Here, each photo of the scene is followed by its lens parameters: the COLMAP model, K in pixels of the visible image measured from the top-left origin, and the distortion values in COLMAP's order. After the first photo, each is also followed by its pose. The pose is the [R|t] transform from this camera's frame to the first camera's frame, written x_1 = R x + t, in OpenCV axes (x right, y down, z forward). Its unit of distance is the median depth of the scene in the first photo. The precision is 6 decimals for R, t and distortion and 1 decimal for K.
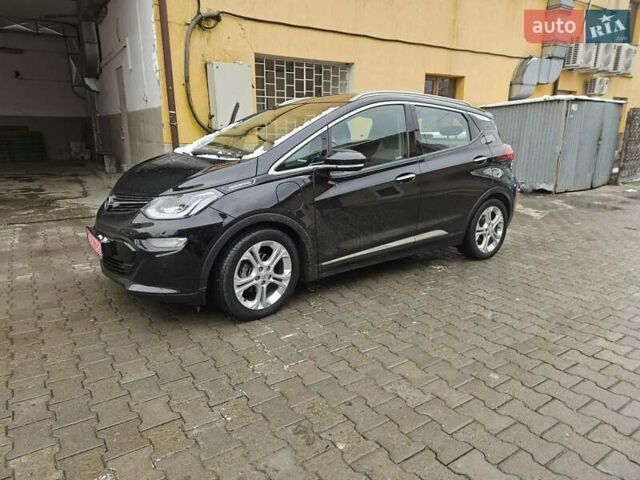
lens RADIAL K [[433.2, 0, 321.2], [0, 433.2, 242.5], [0, 0, 1]] dist [0.060161, -0.044251]
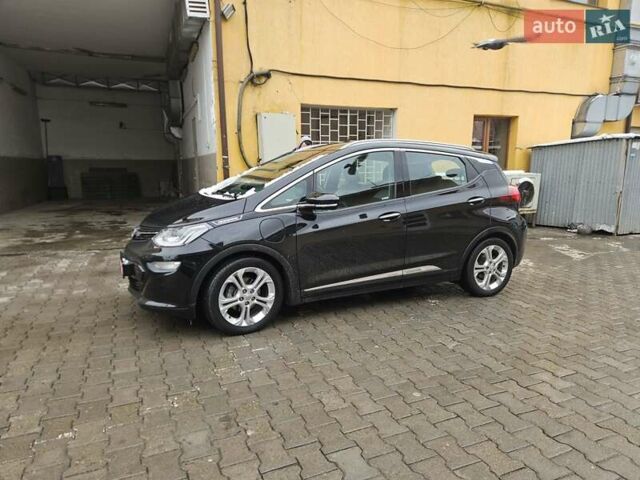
lens RADIAL K [[433.2, 0, 322.5], [0, 433.2, 246.3], [0, 0, 1]] dist [0.060161, -0.044251]
pose [[0.983379, 0.026728, -0.179589, 0.245215], [-0.040038, 0.996679, -0.070905, 0.012921], [0.177097, 0.076917, 0.981183, -0.111215]]
